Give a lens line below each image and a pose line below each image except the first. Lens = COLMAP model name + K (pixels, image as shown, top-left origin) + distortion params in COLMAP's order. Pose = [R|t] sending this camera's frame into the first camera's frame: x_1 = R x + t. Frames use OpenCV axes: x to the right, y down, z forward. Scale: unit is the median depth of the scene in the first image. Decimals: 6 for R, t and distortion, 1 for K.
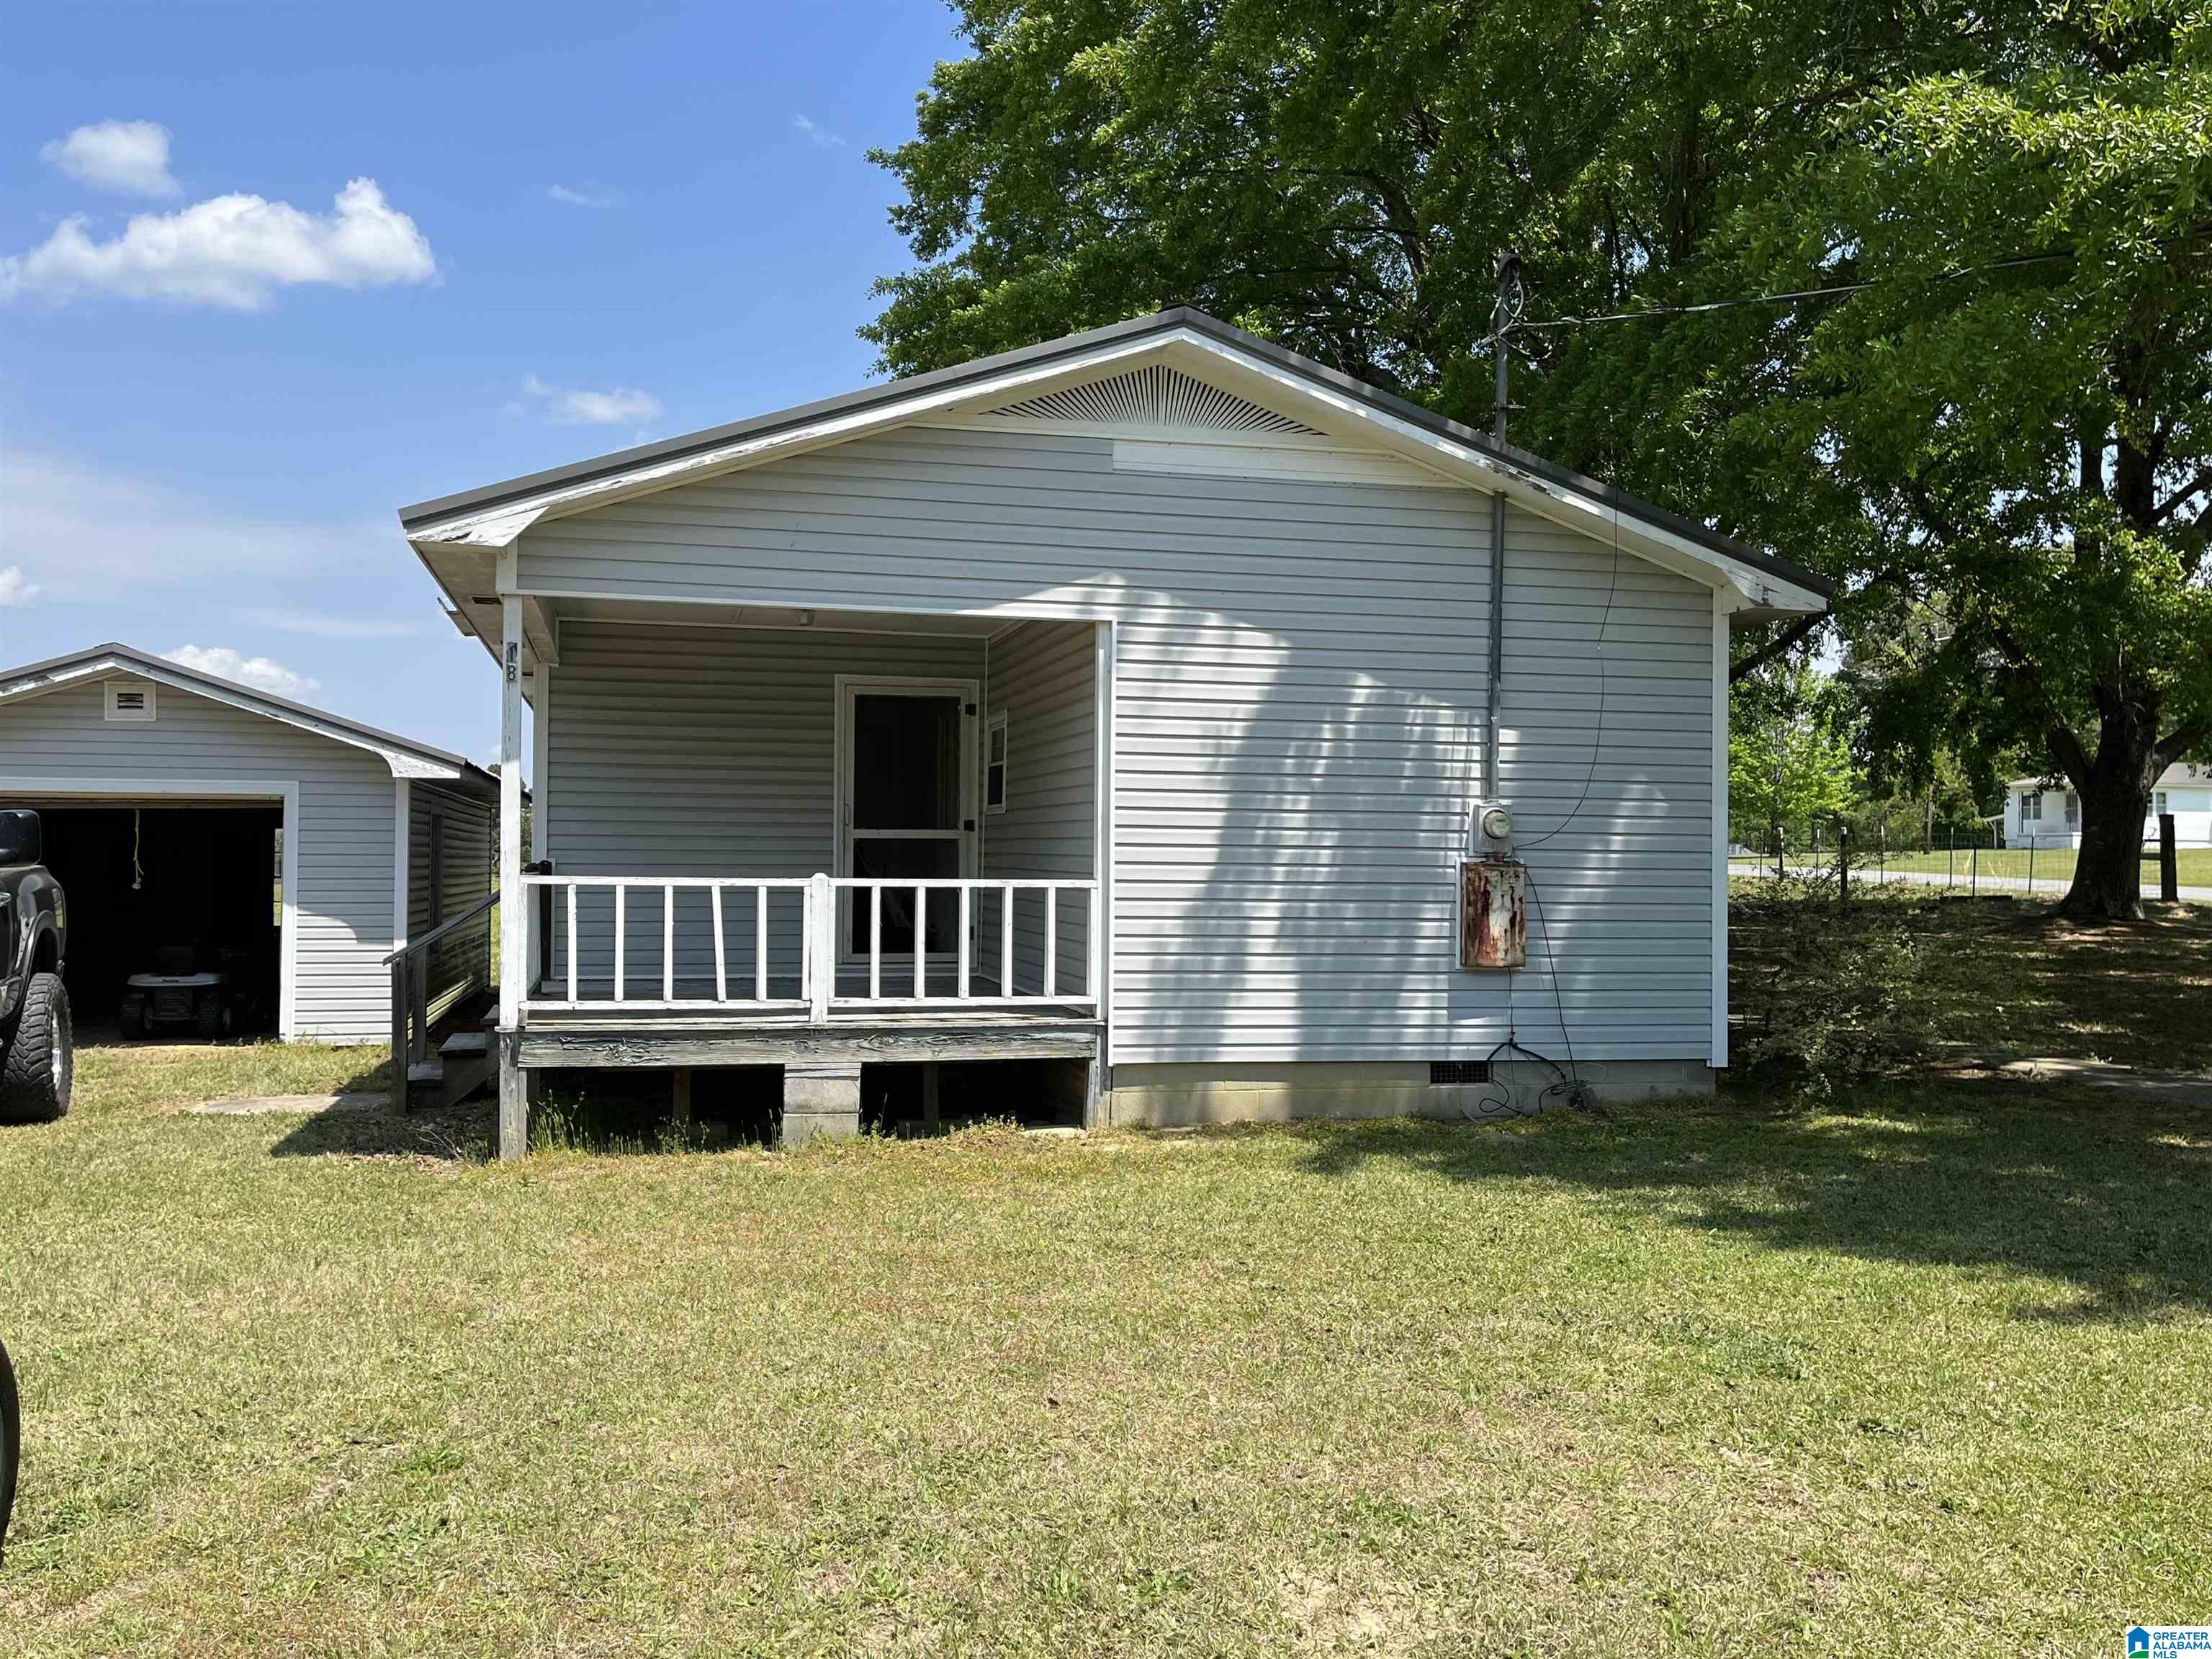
lens RADIAL K [[1903.7, 0, 1106.0], [0, 1903.7, 829.5], [0, 0, 1]] dist [0.096516, -0.140281]
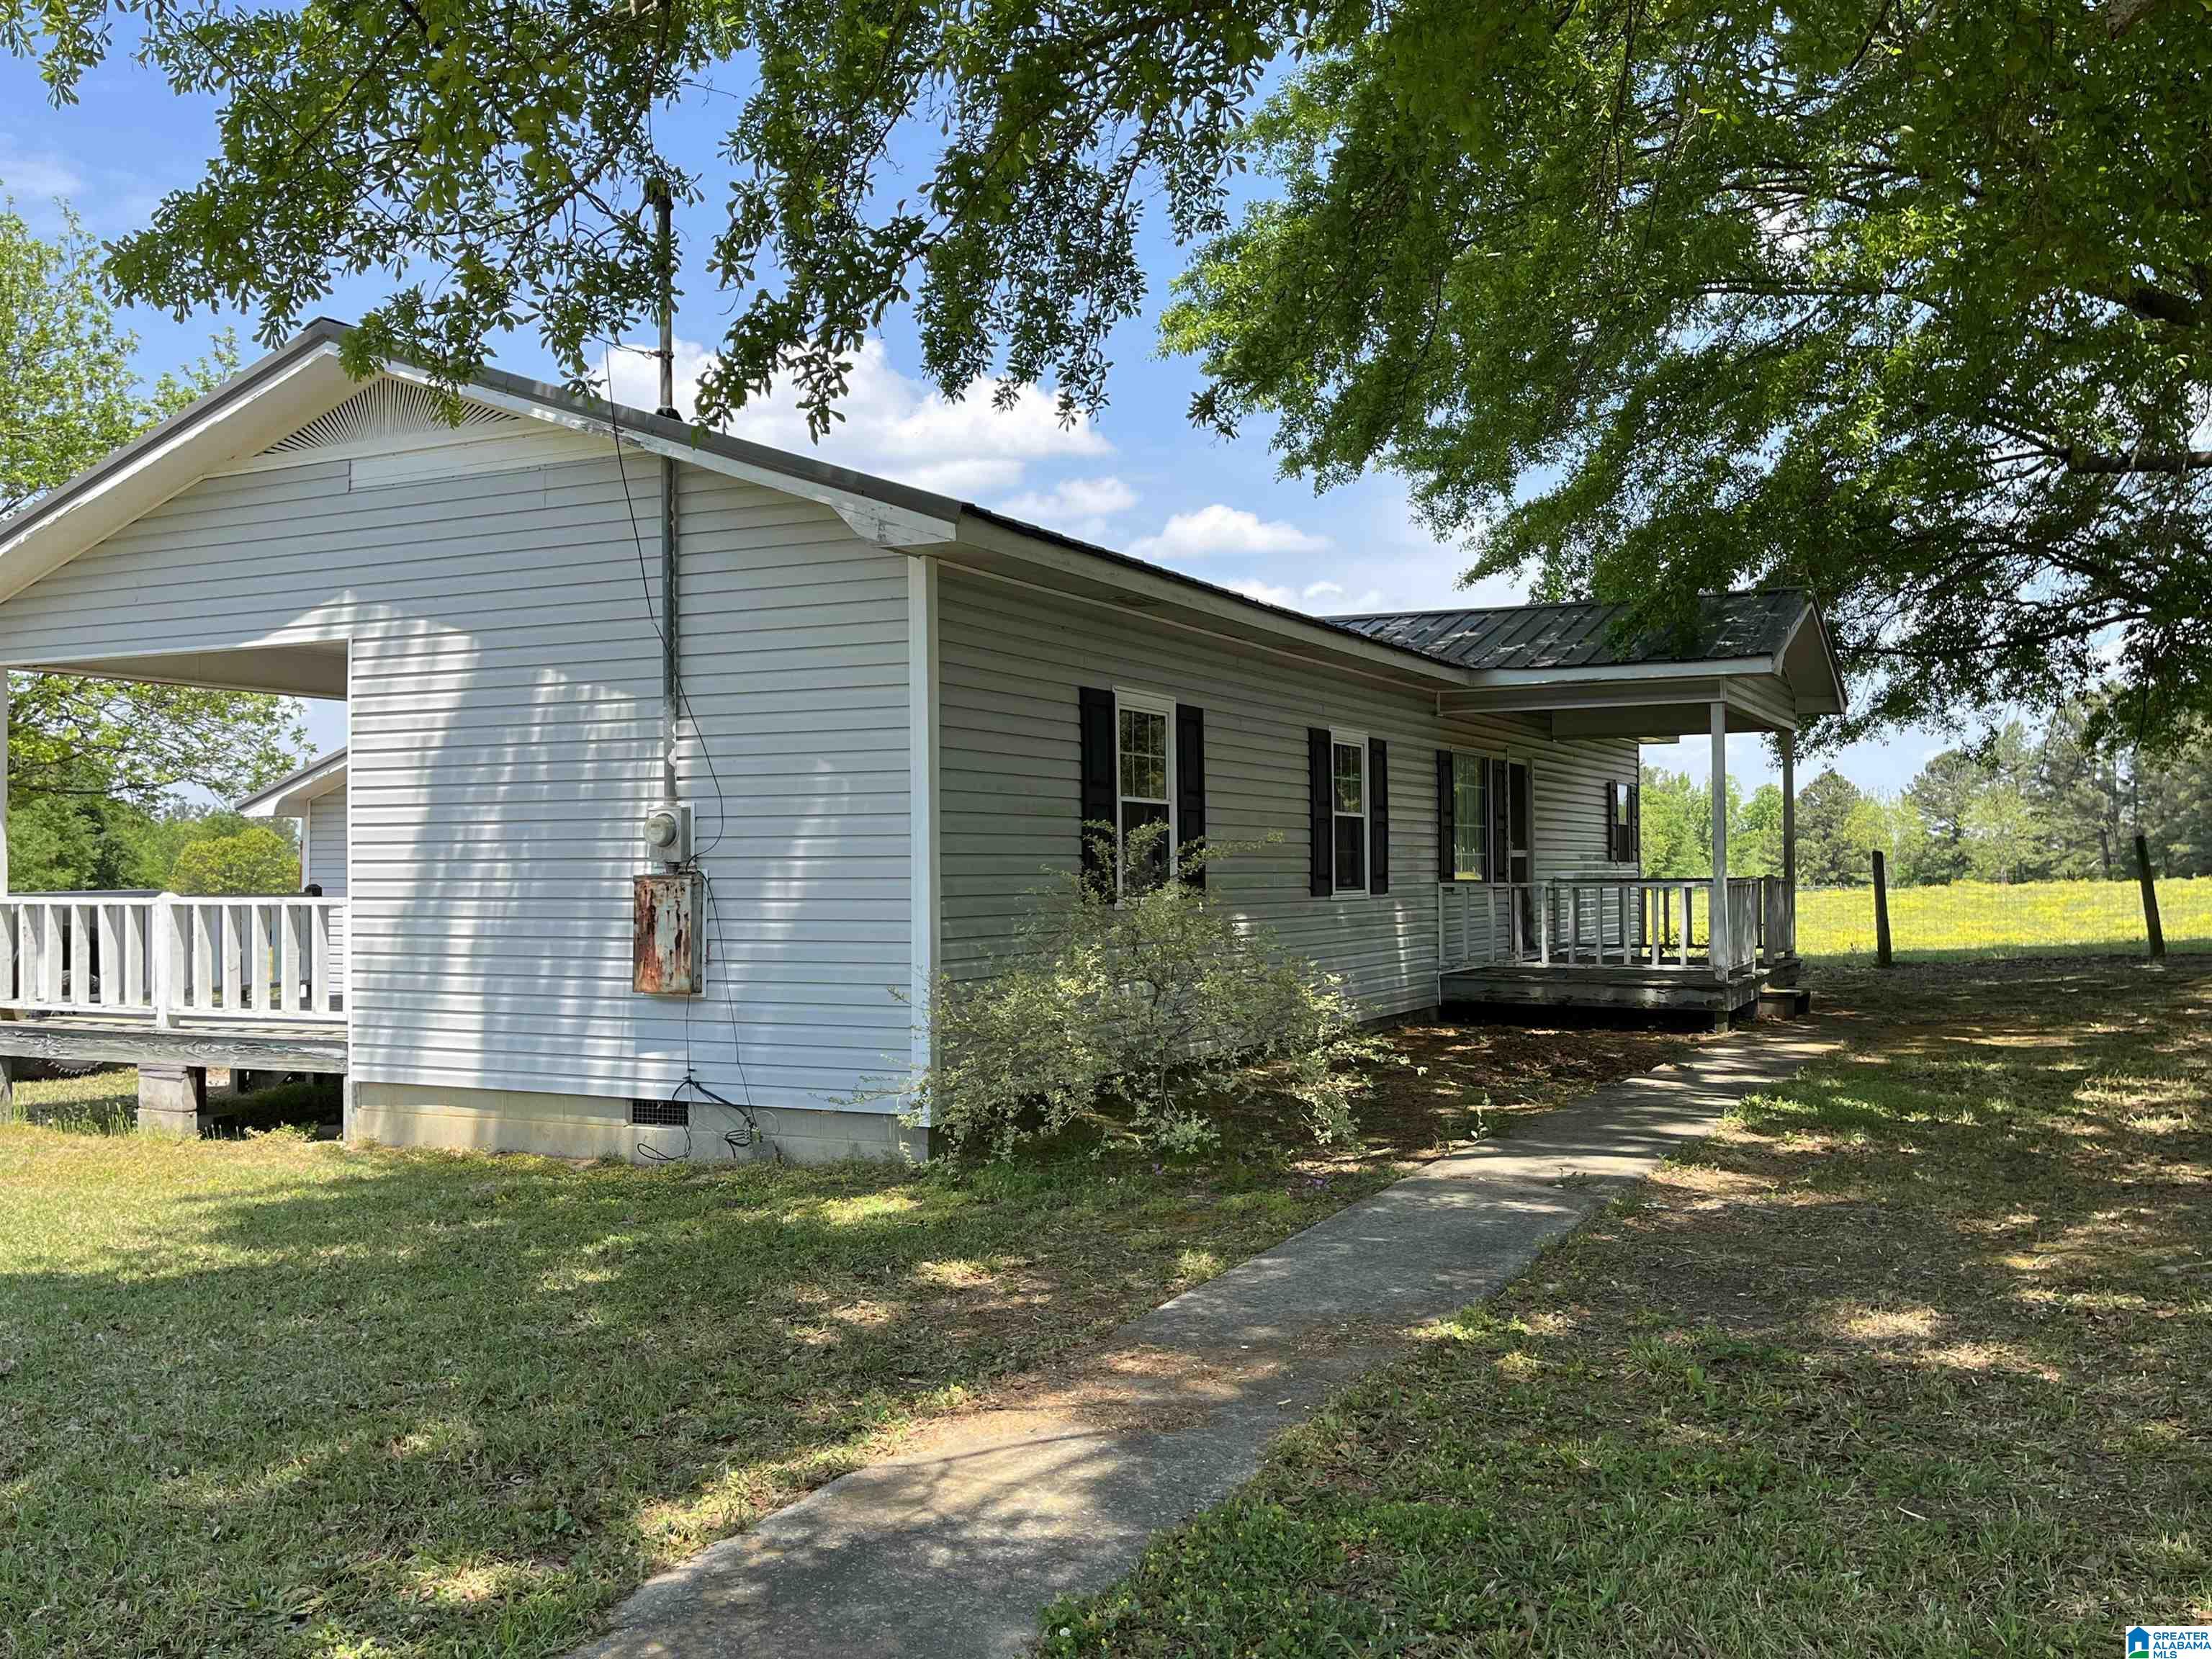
lens RADIAL K [[1903.7, 0, 1106.0], [0, 1903.7, 829.5], [0, 0, 1]] dist [0.096516, -0.140281]
pose [[0.763307, -0.029195, -0.645376, 0.948509], [0.021548, 0.999573, -0.019732, 0.019252], [0.645677, 0.001155, 0.763610, 0.476438]]
